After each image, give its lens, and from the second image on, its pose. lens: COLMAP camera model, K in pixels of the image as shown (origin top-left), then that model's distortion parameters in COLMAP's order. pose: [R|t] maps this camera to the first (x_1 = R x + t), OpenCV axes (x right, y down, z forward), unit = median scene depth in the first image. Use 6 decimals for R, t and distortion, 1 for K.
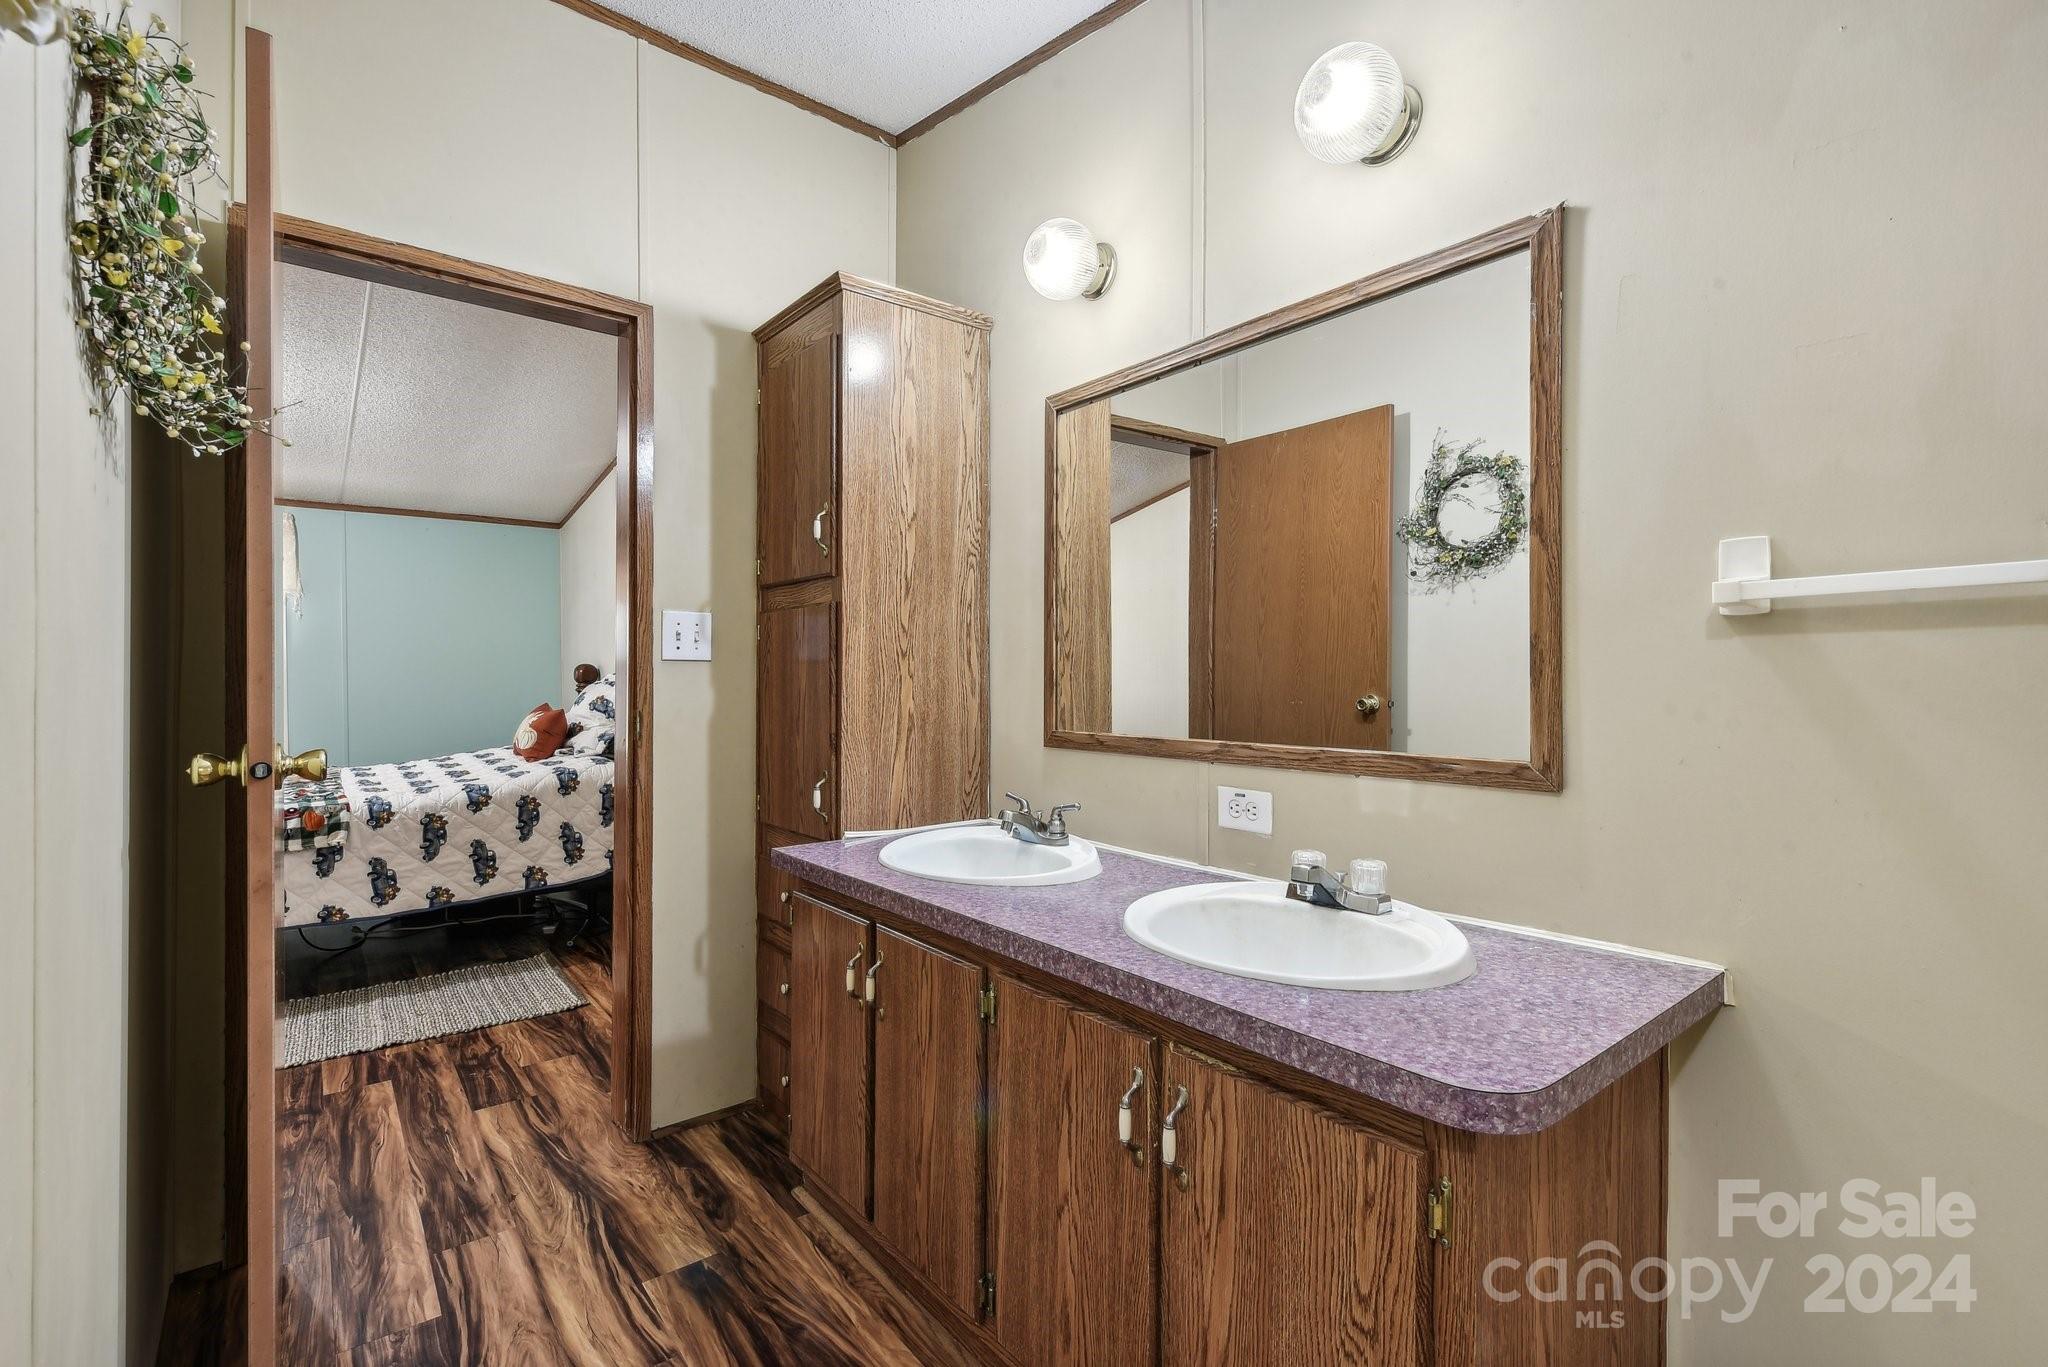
lens RADIAL K [[912.9, 0, 1022.3], [0, 912.9, 685.4], [0, 0, 1]] dist [-0.000788, -0.000633]
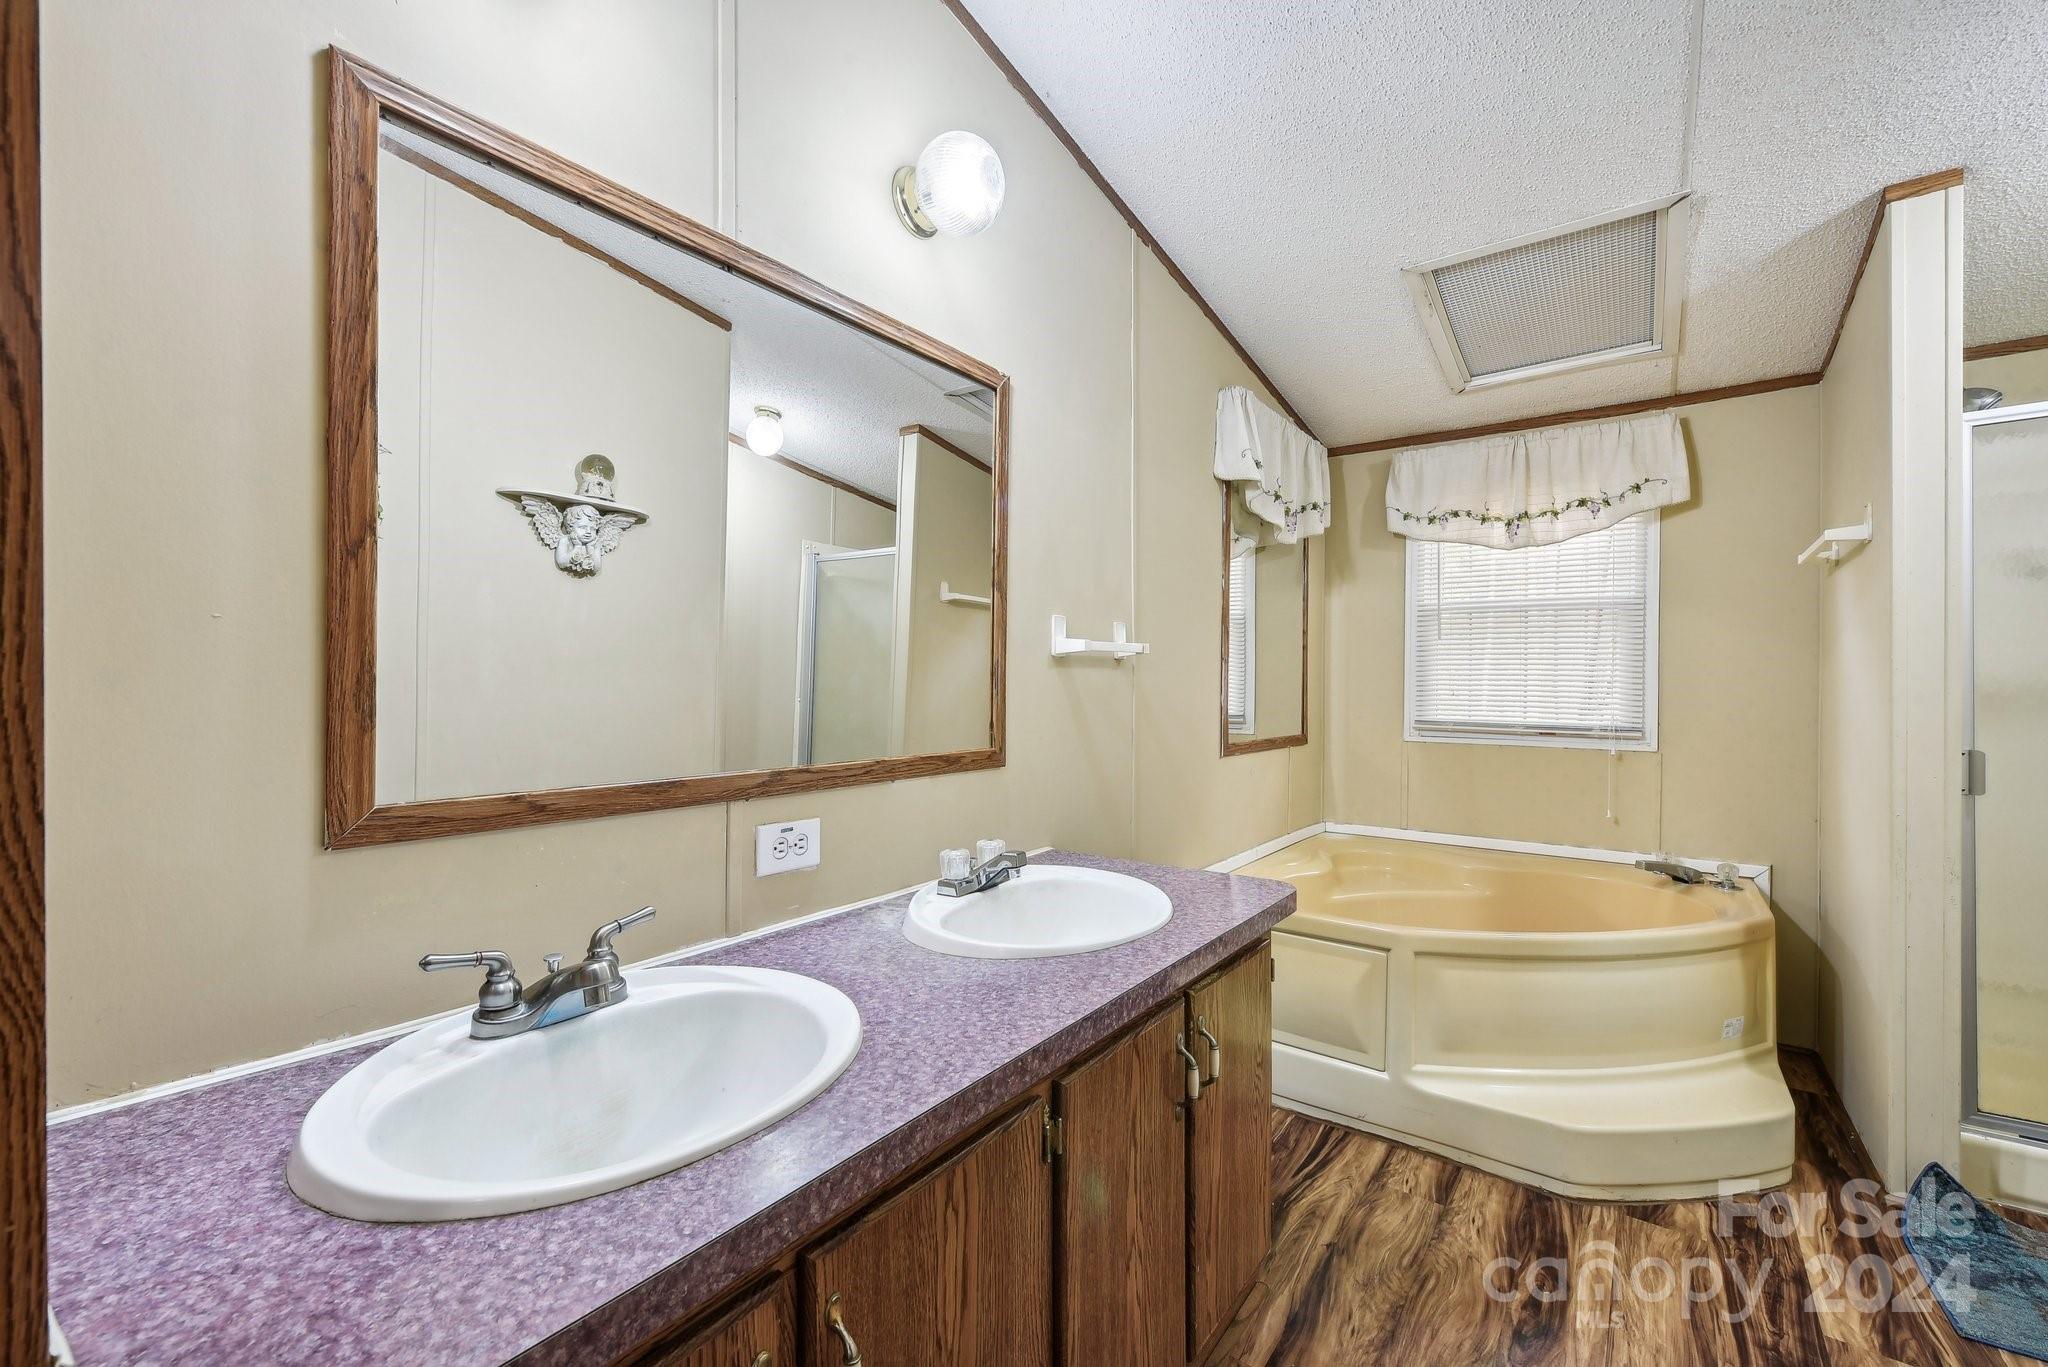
lens RADIAL K [[835.5, 0, 1022.5], [0, 835.5, 691.8], [0, 0, 1]] dist [-0.000666, -0.000139]
pose [[-0.248890, -0.007248, 0.968505, -0.693343], [0.009582, 0.999905, 0.009945, -0.016721], [-0.968484, 0.011755, -0.248797, 1.206315]]
